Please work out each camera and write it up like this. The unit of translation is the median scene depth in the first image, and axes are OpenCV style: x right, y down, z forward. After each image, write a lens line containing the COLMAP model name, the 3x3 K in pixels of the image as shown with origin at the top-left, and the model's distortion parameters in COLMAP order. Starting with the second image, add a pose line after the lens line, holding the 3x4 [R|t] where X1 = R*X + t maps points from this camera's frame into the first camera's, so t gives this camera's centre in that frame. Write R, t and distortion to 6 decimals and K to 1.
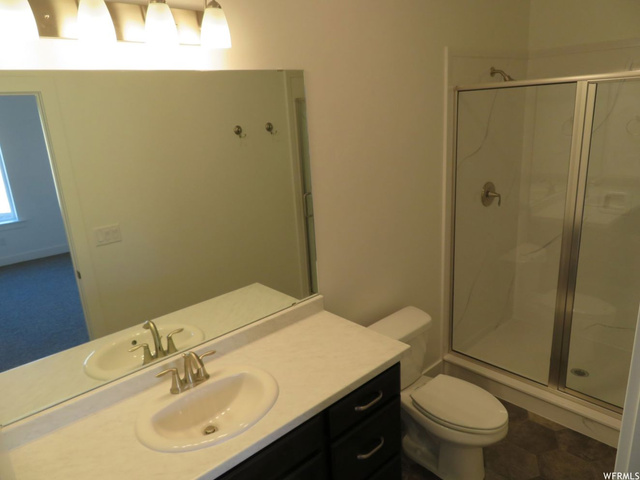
lens RADIAL K [[458.4, 0, 320.0], [0, 458.4, 240.0], [0, 0, 1]] dist [-0.005366, -0.007312]
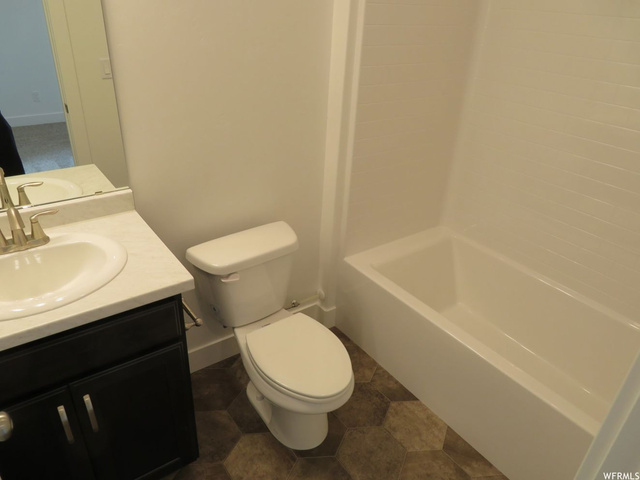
lens RADIAL K [[458.4, 0, 320.0], [0, 458.4, 240.0], [0, 0, 1]] dist [-0.005366, -0.007312]
pose [[0.926385, 0.275065, -0.257197, 0.515413], [-0.160563, 0.906303, 0.390939, -0.159281], [0.340632, -0.320864, 0.883751, 0.354678]]
